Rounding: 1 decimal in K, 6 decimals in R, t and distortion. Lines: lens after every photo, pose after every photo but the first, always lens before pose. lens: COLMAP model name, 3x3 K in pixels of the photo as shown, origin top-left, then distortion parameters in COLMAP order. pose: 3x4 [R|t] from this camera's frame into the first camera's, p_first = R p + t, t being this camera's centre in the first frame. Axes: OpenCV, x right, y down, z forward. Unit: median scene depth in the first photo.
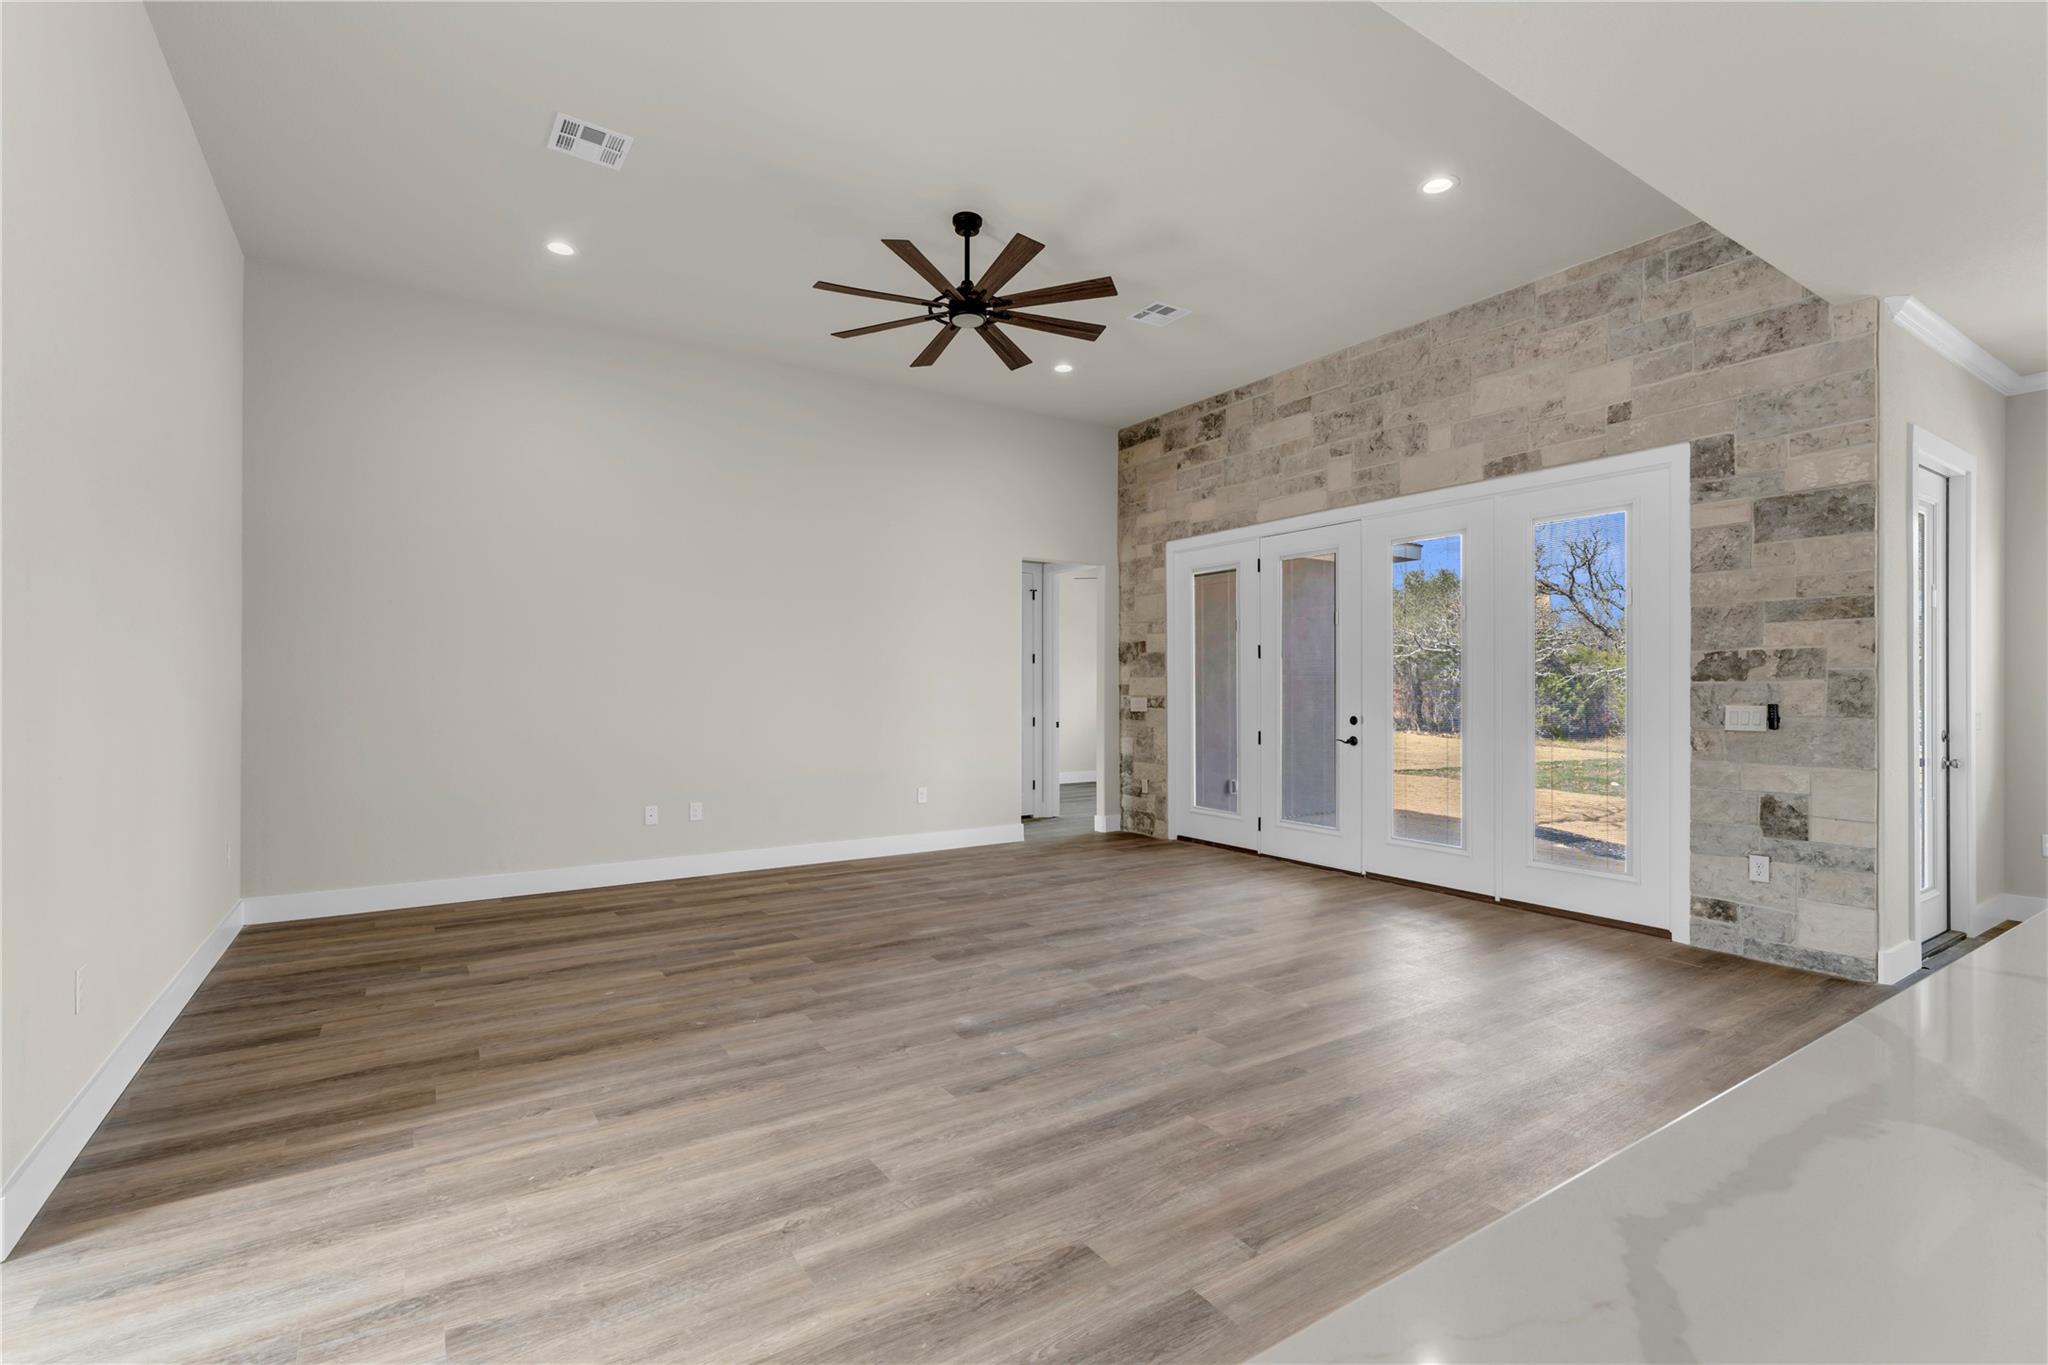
lens RADIAL K [[940.4, 0, 1027.1], [0, 940.4, 683.5], [0, 0, 1]] dist [0.011820, -0.000033]
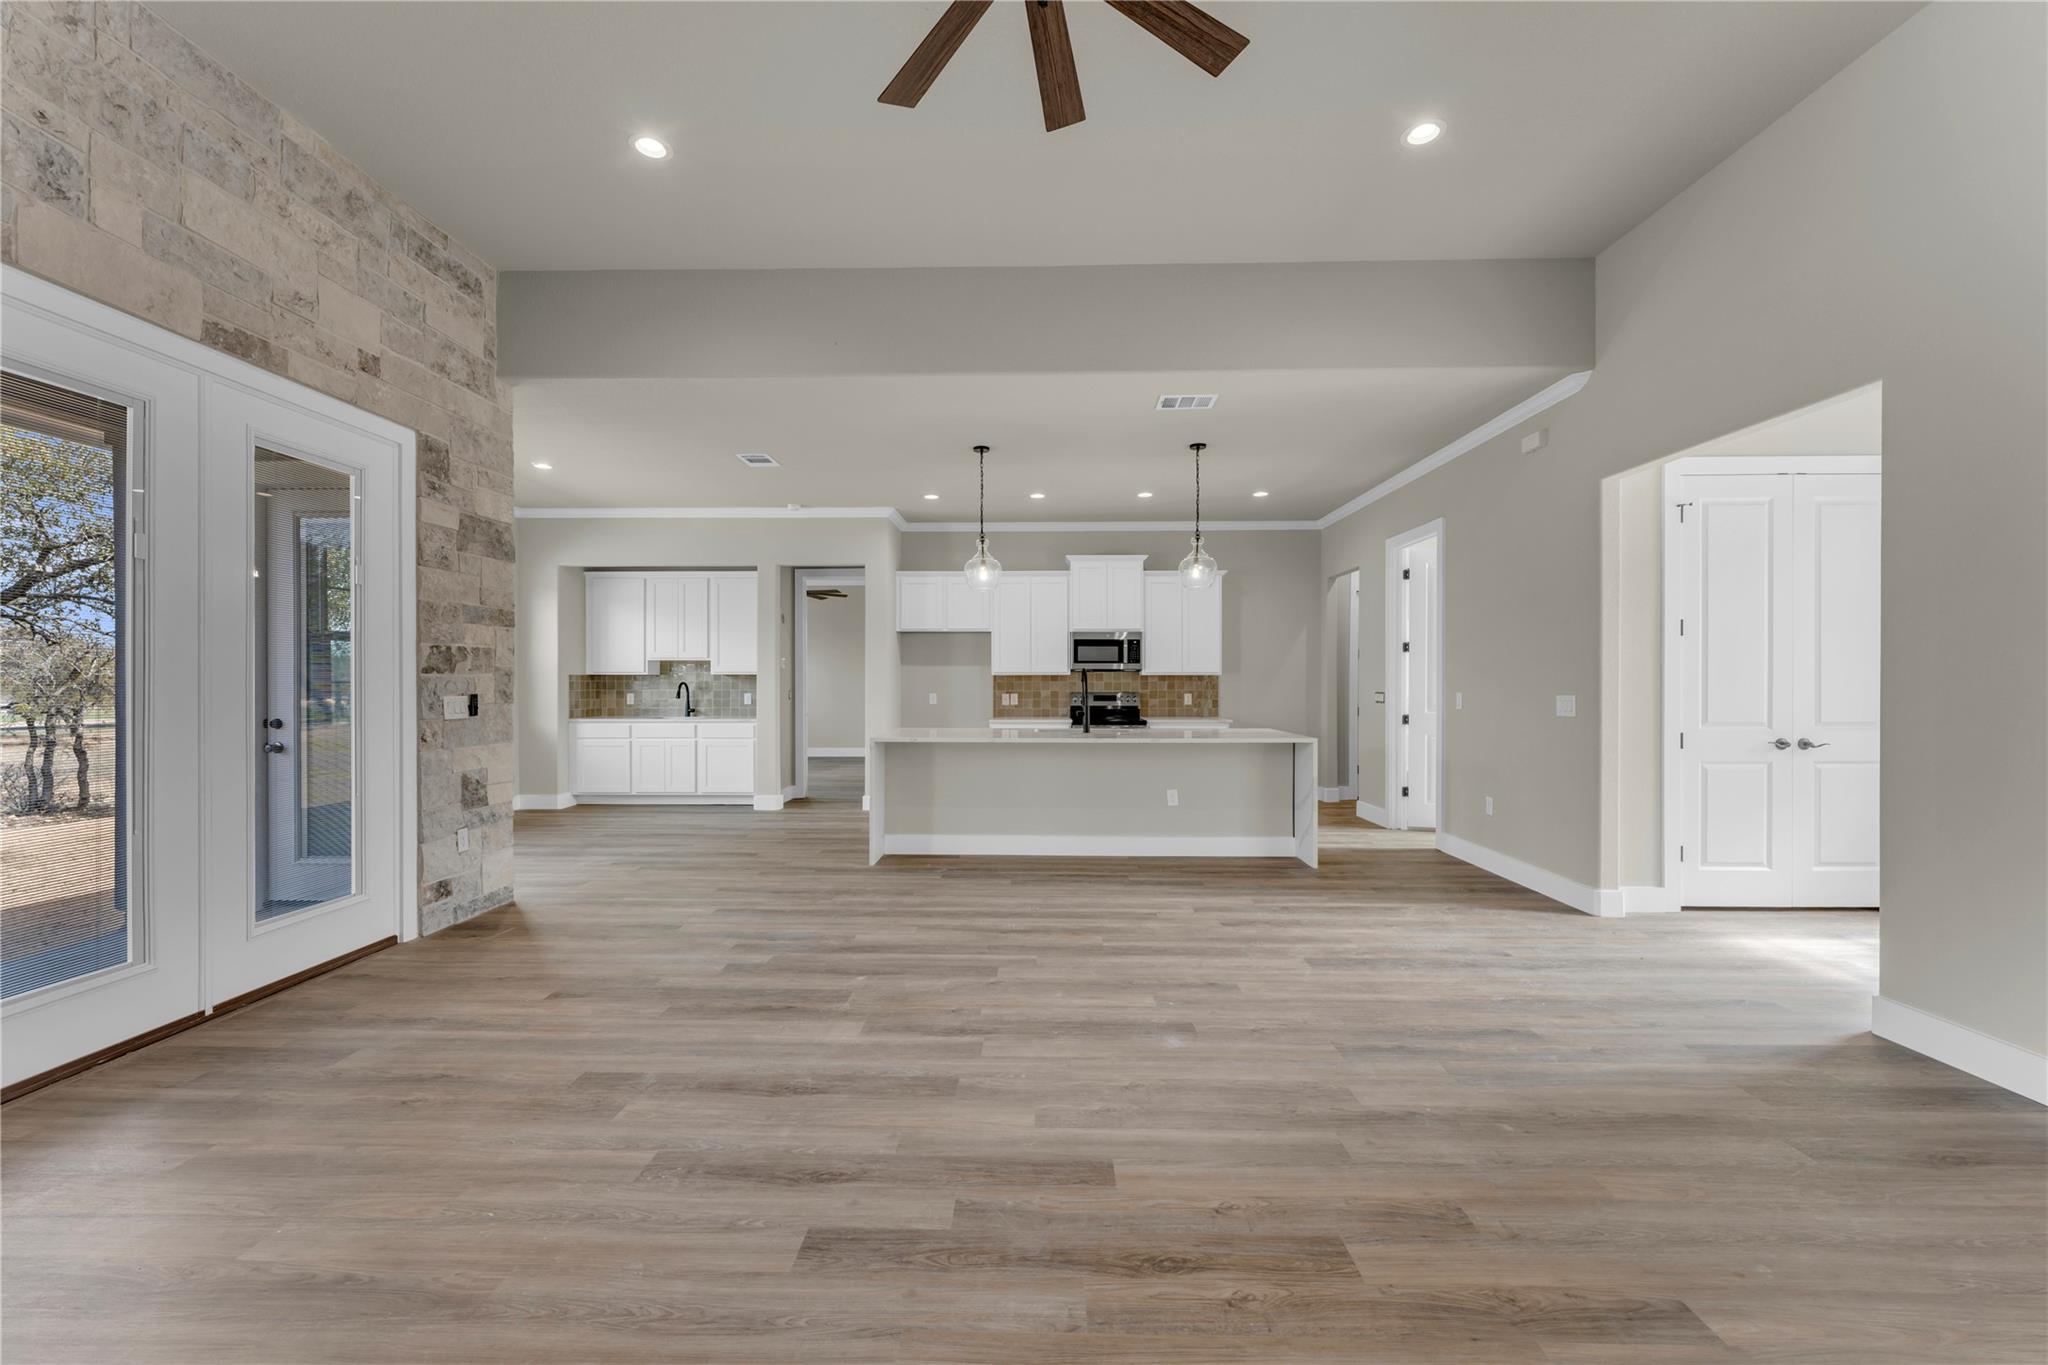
lens RADIAL K [[819.3, 0, 1004.6], [0, 819.3, 688.1], [0, 0, 1]] dist [-0.000420, -0.000126]
pose [[-0.812981, -0.005688, 0.582263, -0.330157], [-0.003174, 0.999981, 0.005337, 0.007150], [-0.582282, 0.002490, -0.812983, 1.458654]]
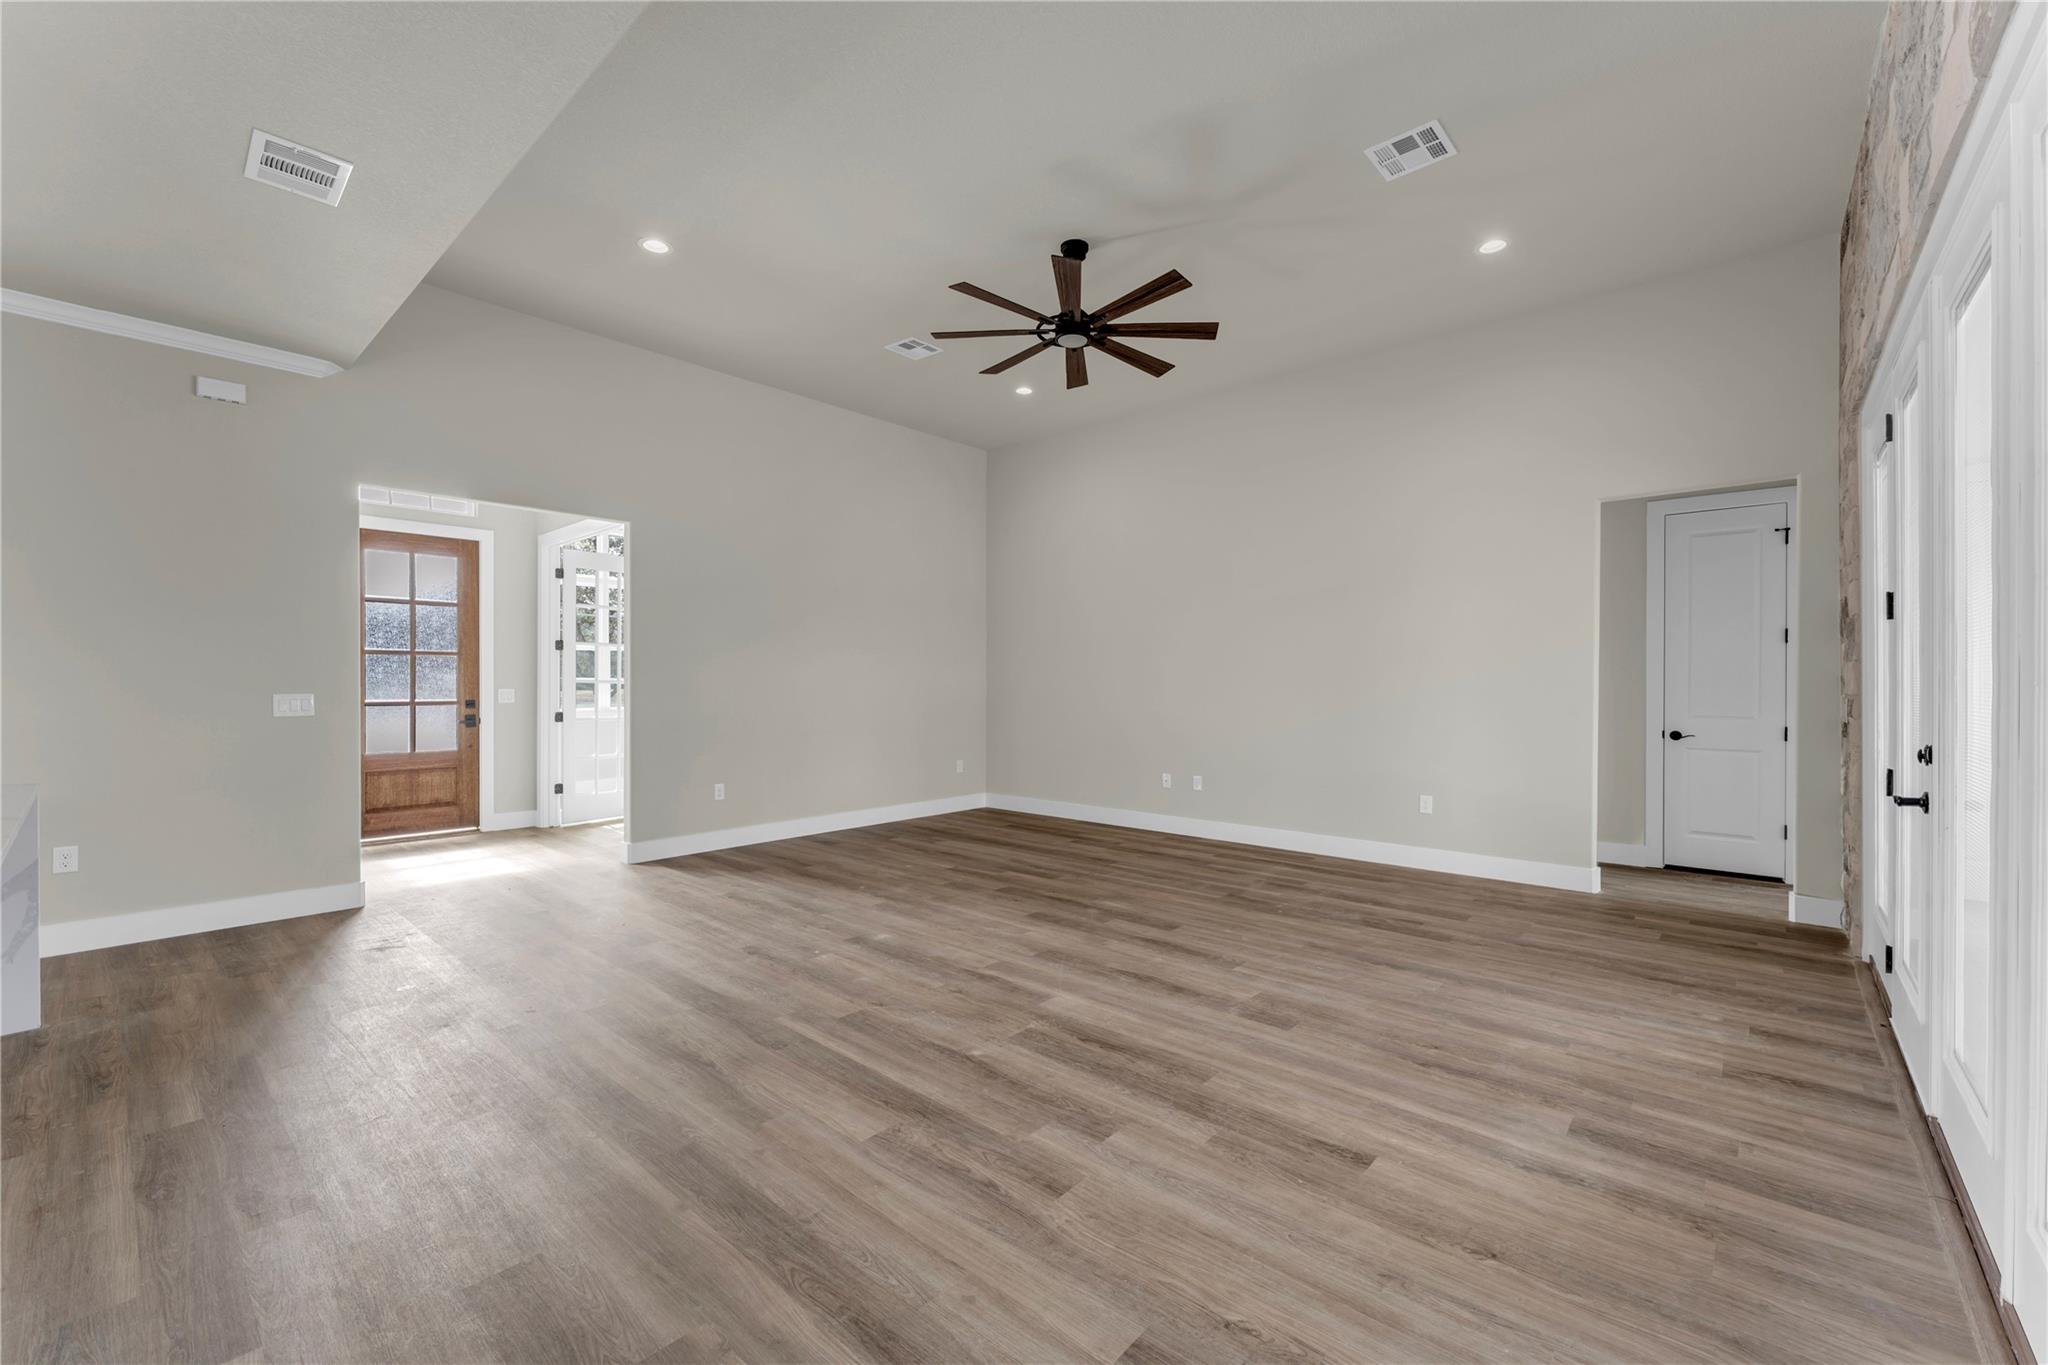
lens RADIAL K [[819.3, 0, 1018.6], [0, 819.3, 681.5], [0, 0, 1]] dist [-0.000420, -0.000126]
pose [[0.253392, -0.000917, -0.967363, 0.894308], [0.001673, 0.999998, -0.000510, 0.007168], [0.967362, -0.001489, 0.253394, 0.748400]]
